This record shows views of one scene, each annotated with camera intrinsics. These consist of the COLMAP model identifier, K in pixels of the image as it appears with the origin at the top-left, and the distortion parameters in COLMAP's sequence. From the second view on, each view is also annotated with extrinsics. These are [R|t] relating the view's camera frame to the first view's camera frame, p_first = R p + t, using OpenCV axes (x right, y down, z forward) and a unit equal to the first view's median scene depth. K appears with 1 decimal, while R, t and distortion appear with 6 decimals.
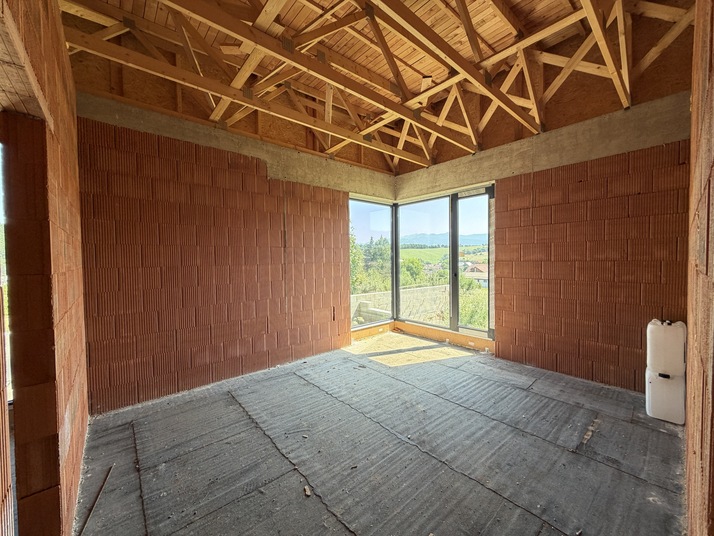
lens RADIAL K [[284.8, 0, 355.5], [0, 284.8, 266.7], [0, 0, 1]] dist [-0.000635, 0.000466]
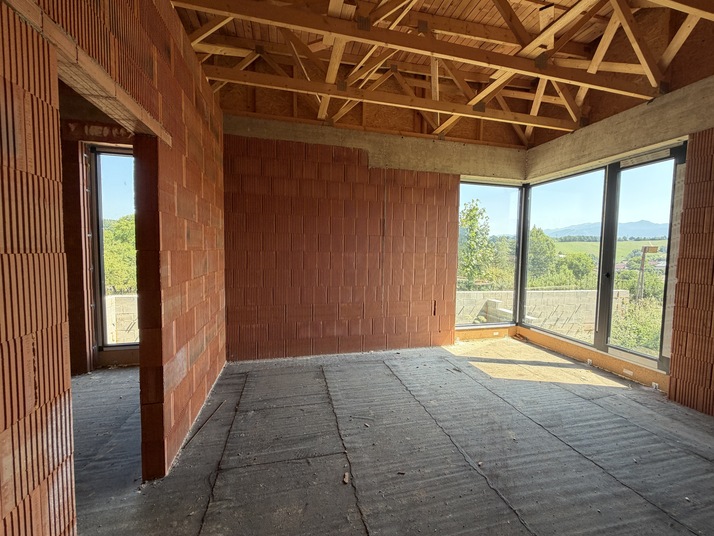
lens RADIAL K [[284.8, 0, 355.5], [0, 284.8, 266.7], [0, 0, 1]] dist [-0.000635, 0.000466]
pose [[0.890673, 0.052812, -0.451566, 0.124577], [-0.039055, 0.998447, 0.039738, 0.003856], [0.452964, -0.017758, 0.891352, 0.064162]]
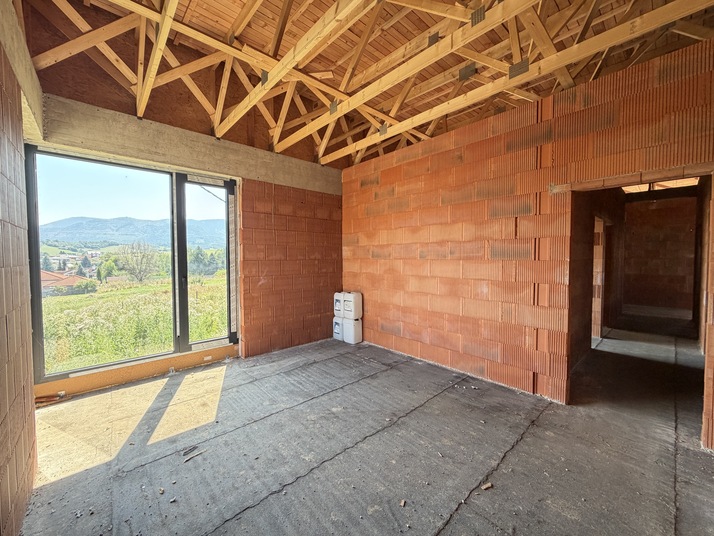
lens RADIAL K [[284.8, 0, 355.5], [0, 284.8, 266.7], [0, 0, 1]] dist [-0.000635, 0.000466]
pose [[-0.021680, -0.021928, 0.999524, -0.525735], [0.031386, 0.999252, 0.022603, -0.009646], [-0.999272, 0.031861, -0.020975, 0.671216]]
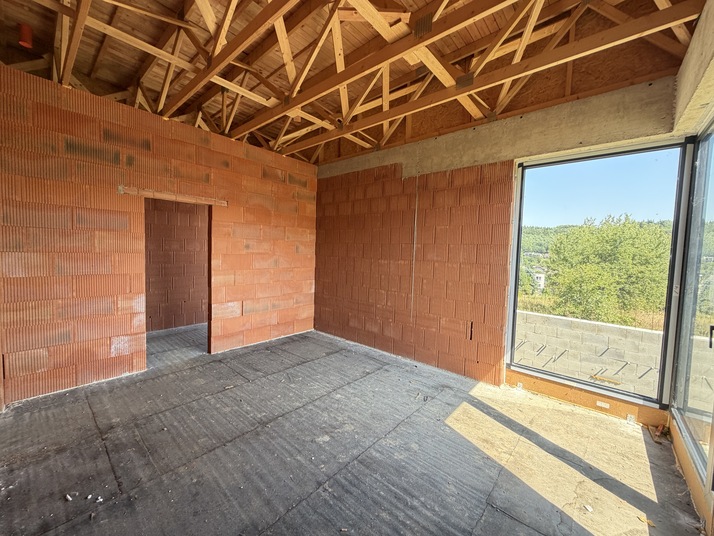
lens RADIAL K [[284.8, 0, 355.5], [0, 284.8, 266.7], [0, 0, 1]] dist [-0.000635, 0.000466]
pose [[0.136290, 0.072013, -0.988048, 0.725493], [-0.059898, 0.996129, 0.064340, -0.041464], [0.988857, 0.050413, 0.140075, 0.679019]]
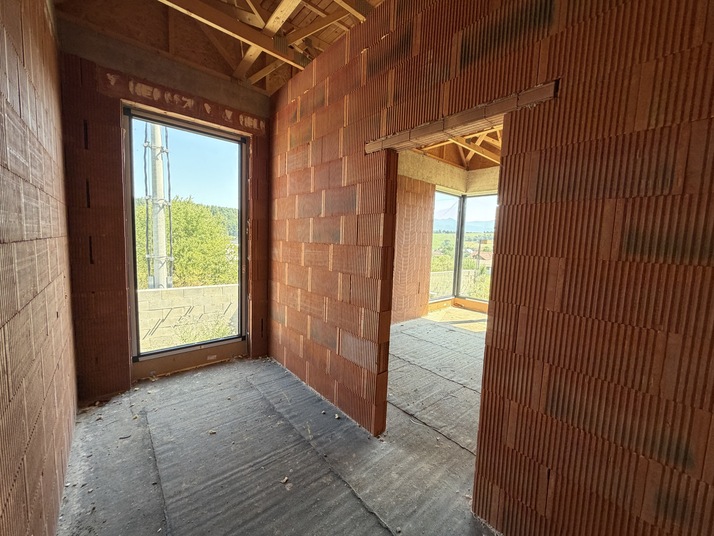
lens RADIAL K [[284.8, 0, 355.5], [0, 284.8, 266.7], [0, 0, 1]] dist [-0.000635, 0.000466]
pose [[0.998803, 0.048673, 0.004812, -0.411194], [-0.048883, 0.996677, 0.065158, 0.014081], [-0.001625, -0.065315, 0.997863, -0.214849]]
